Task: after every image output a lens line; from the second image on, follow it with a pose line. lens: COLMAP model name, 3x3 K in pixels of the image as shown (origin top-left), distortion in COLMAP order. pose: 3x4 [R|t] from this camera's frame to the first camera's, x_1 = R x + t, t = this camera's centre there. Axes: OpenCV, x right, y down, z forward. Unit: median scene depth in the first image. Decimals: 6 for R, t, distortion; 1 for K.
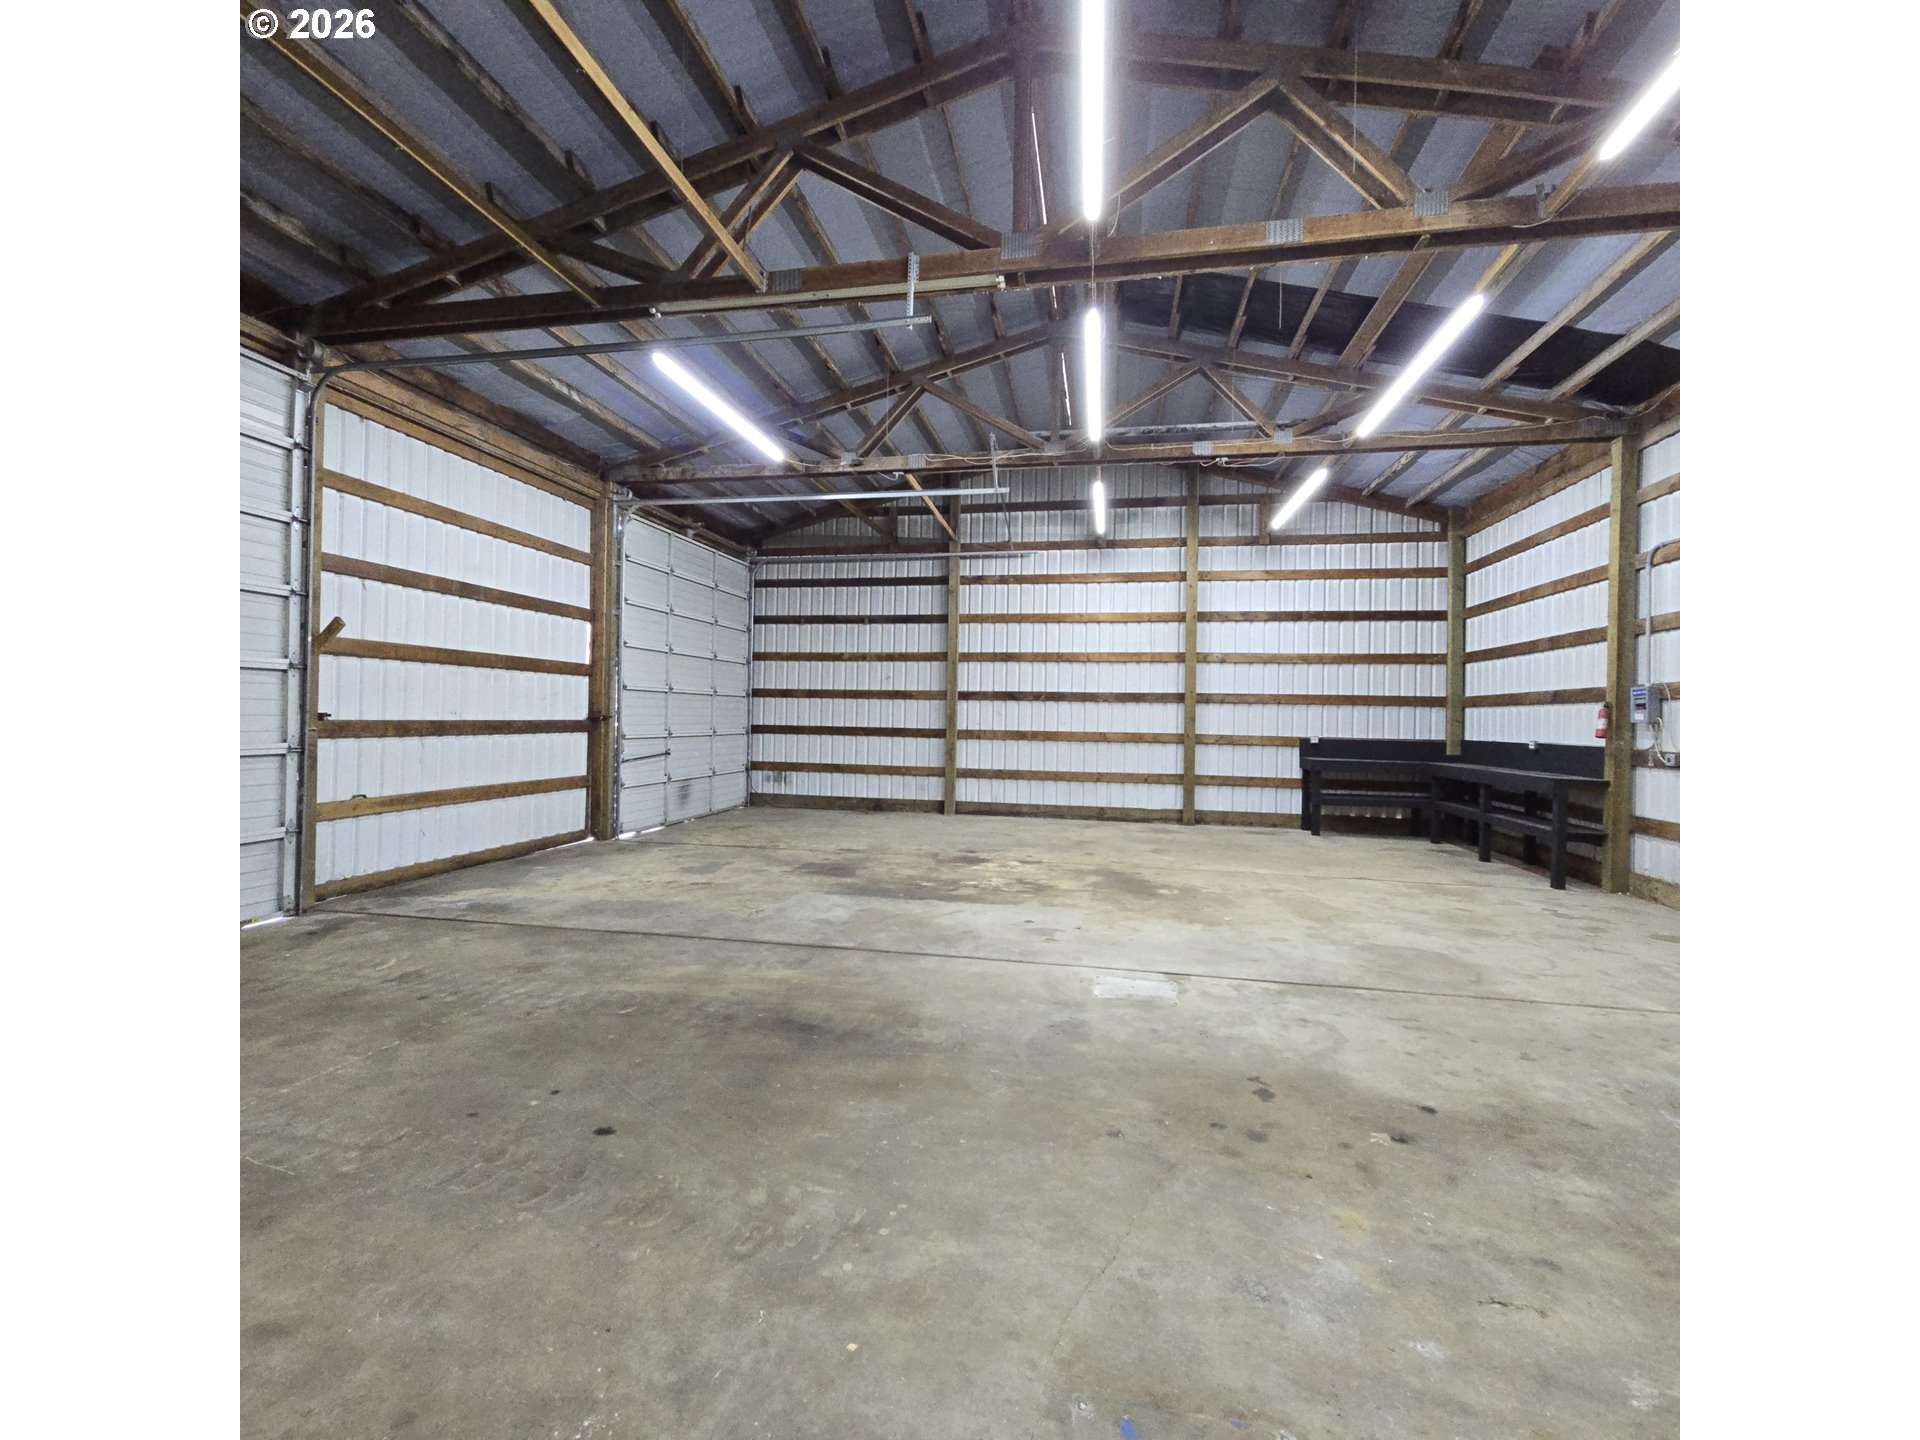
lens RADIAL K [[794.2, 0, 948.5], [0, 794.2, 723.0], [0, 0, 1]] dist [0.002239, 0.000088]
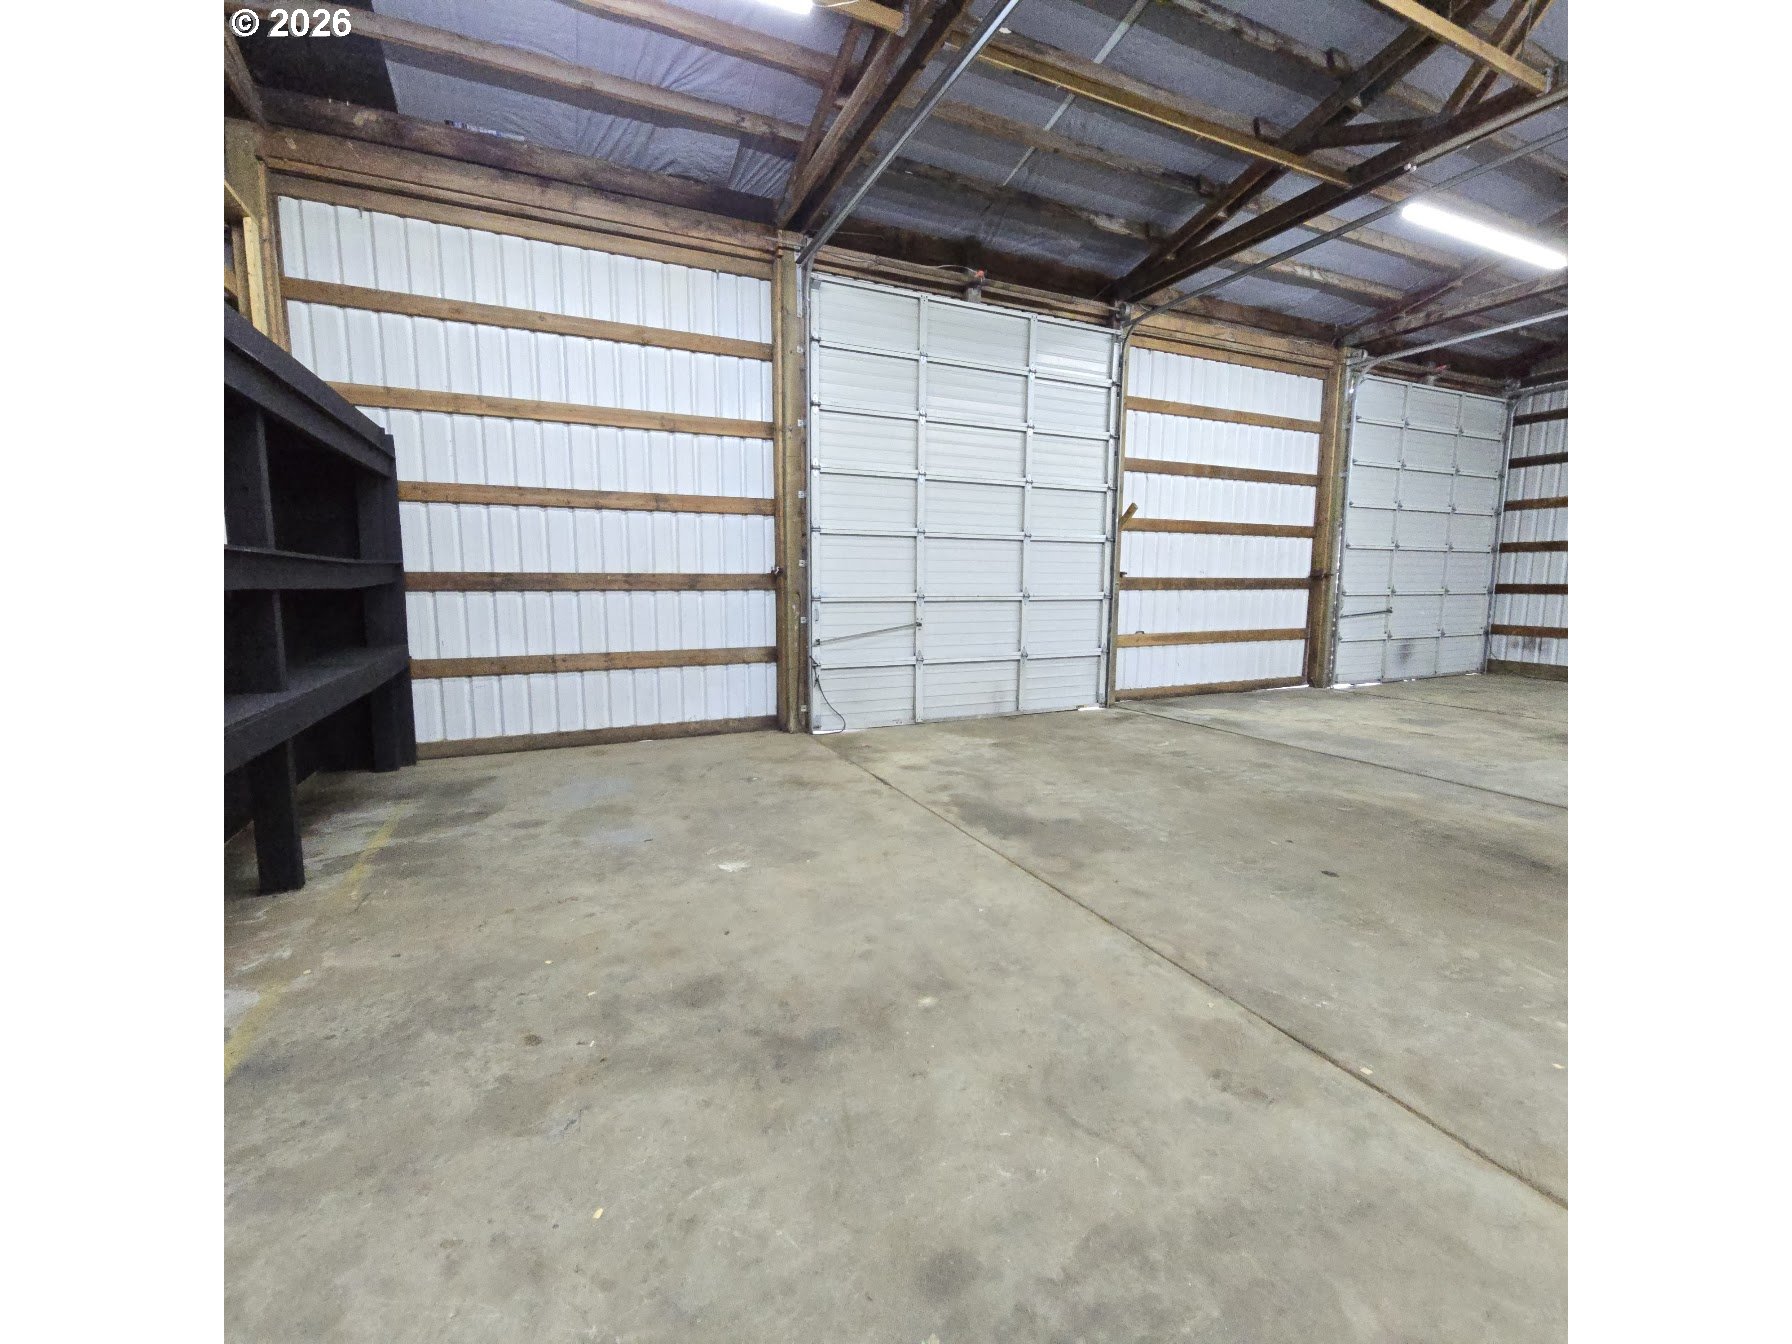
lens RADIAL K [[741.3, 0, 885.2], [0, 741.3, 674.8], [0, 0, 1]] dist [0.002239, 0.000088]
pose [[0.598731, 0.080530, -0.796892, 0.032071], [0.007065, 0.994363, 0.105794, 0.021706], [0.800919, -0.068972, 0.594786, -0.121467]]
